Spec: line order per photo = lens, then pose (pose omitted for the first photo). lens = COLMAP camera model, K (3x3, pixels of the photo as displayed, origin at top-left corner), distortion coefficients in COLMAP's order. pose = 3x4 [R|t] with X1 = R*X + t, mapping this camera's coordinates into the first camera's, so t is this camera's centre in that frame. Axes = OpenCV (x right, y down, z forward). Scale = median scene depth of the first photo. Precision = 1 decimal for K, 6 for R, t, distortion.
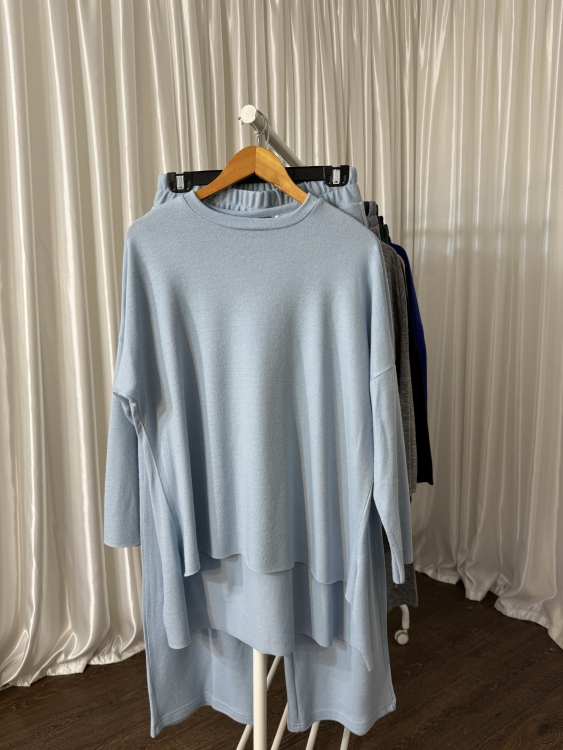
lens RADIAL K [[519.5, 0, 281.0], [0, 519.5, 375.5], [0, 0, 1]] dist [0.018786, -0.010236]
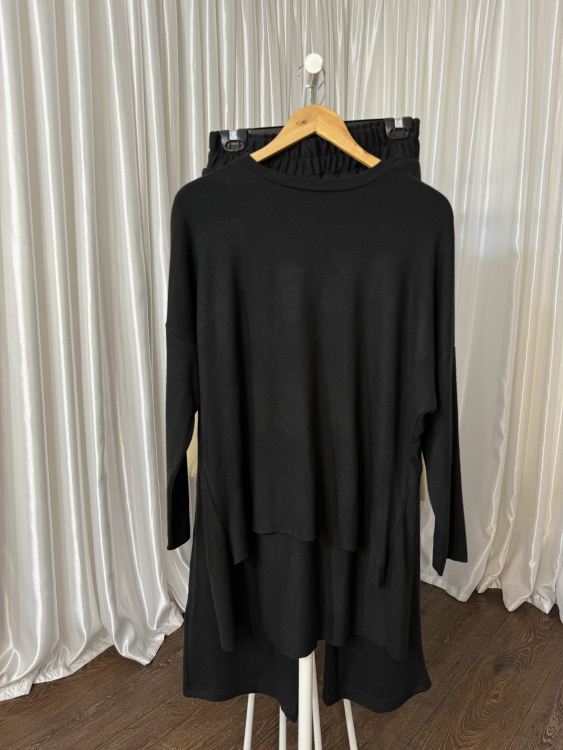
lens RADIAL K [[519.5, 0, 275.7], [0, 519.5, 375.9], [0, 0, 1]] dist [0.018786, -0.010236]
pose [[0.964394, -0.014344, 0.264080, -0.201493], [0.010824, 0.999832, 0.014780, 0.024429], [-0.264247, -0.011395, 0.964388, 0.046044]]
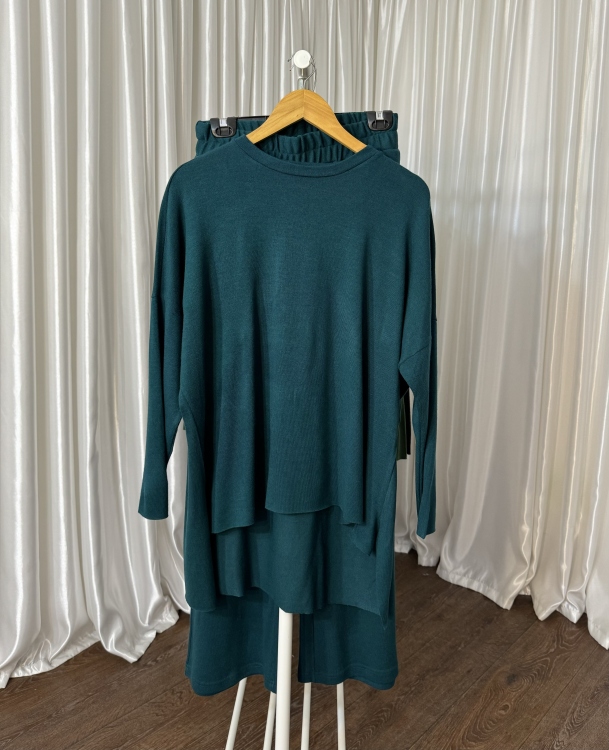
lens RADIAL K [[589.9, 0, 315.3], [0, 589.9, 326.8], [0, 0, 1]] dist [0.016555, -0.010956]
pose [[0.966977, 0.024663, 0.253666, -0.155991], [-0.016832, 0.999314, -0.032996, 0.022180], [-0.254306, 0.027636, 0.966729, -0.043932]]
